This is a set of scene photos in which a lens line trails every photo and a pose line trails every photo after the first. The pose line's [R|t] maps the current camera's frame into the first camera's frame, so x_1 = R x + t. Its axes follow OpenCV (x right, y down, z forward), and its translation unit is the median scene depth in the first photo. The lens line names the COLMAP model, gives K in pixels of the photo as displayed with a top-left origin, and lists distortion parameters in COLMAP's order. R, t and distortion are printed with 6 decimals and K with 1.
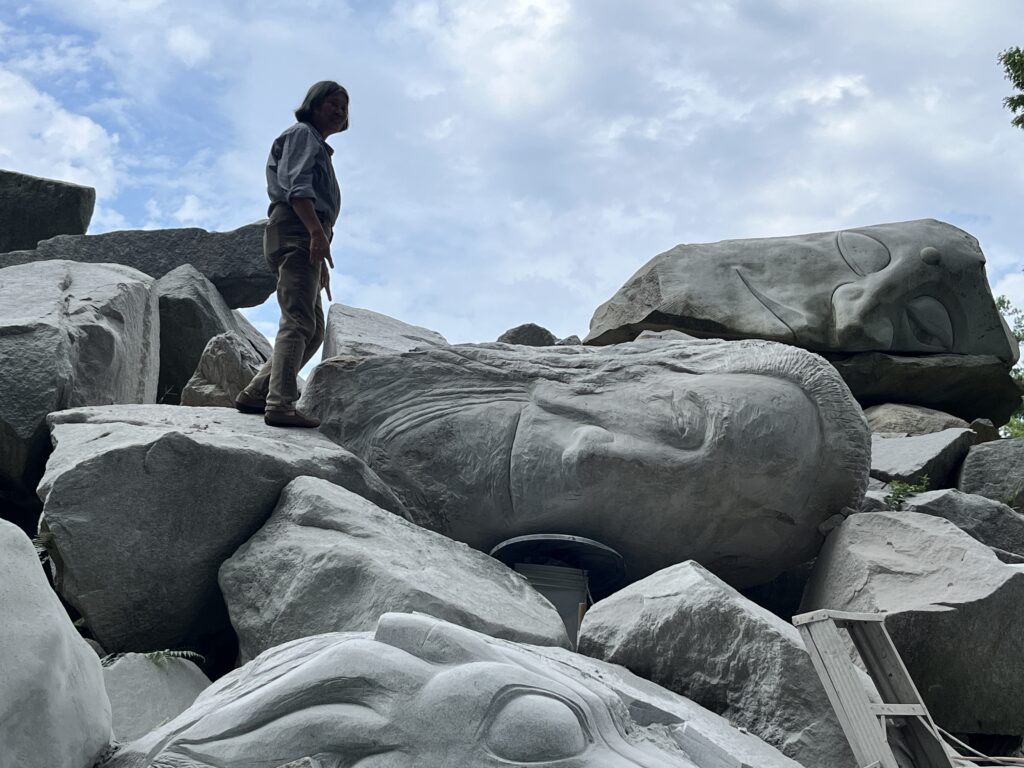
lens RADIAL K [[1422.0, 0, 512.0], [0, 1422.0, 384.0], [0, 0, 1]] dist [0.051921, 0.000000]
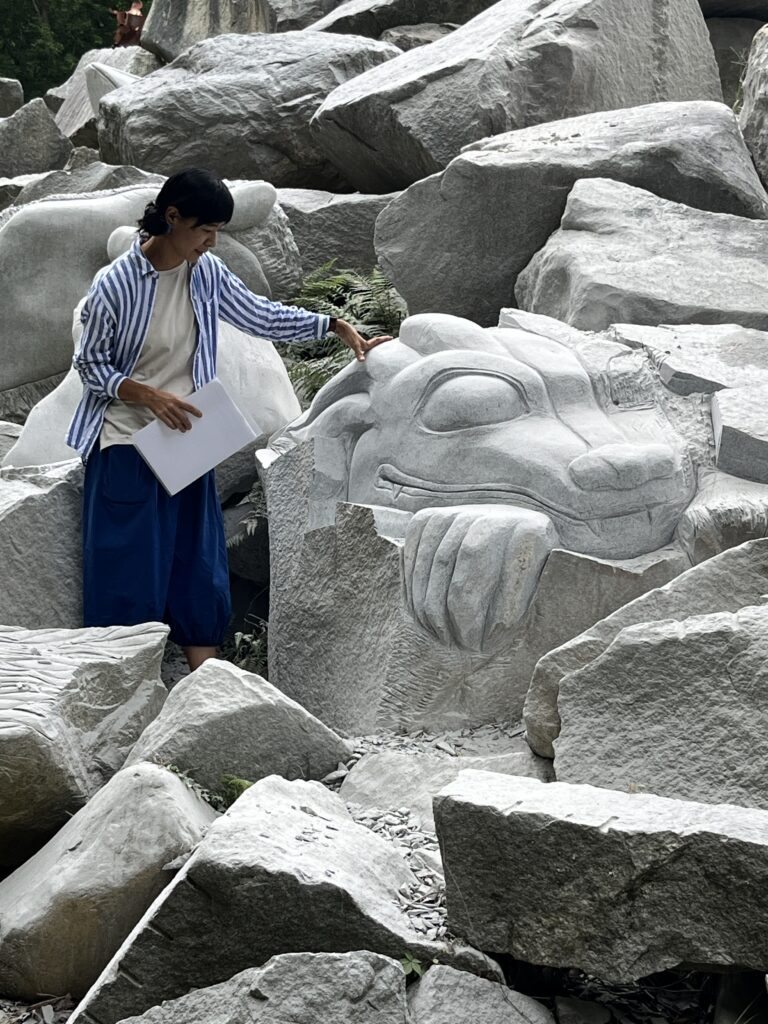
lens RADIAL K [[1853.5, 0, 383.9], [0, 1853.5, 512.2], [0, 0, 1]] dist [0.004093, 0.000000]
pose [[0.675558, -0.013725, -0.737179, 0.753575], [0.204768, 0.963987, 0.169703, 0.041341], [0.708301, -0.265595, 0.654040, -0.032872]]
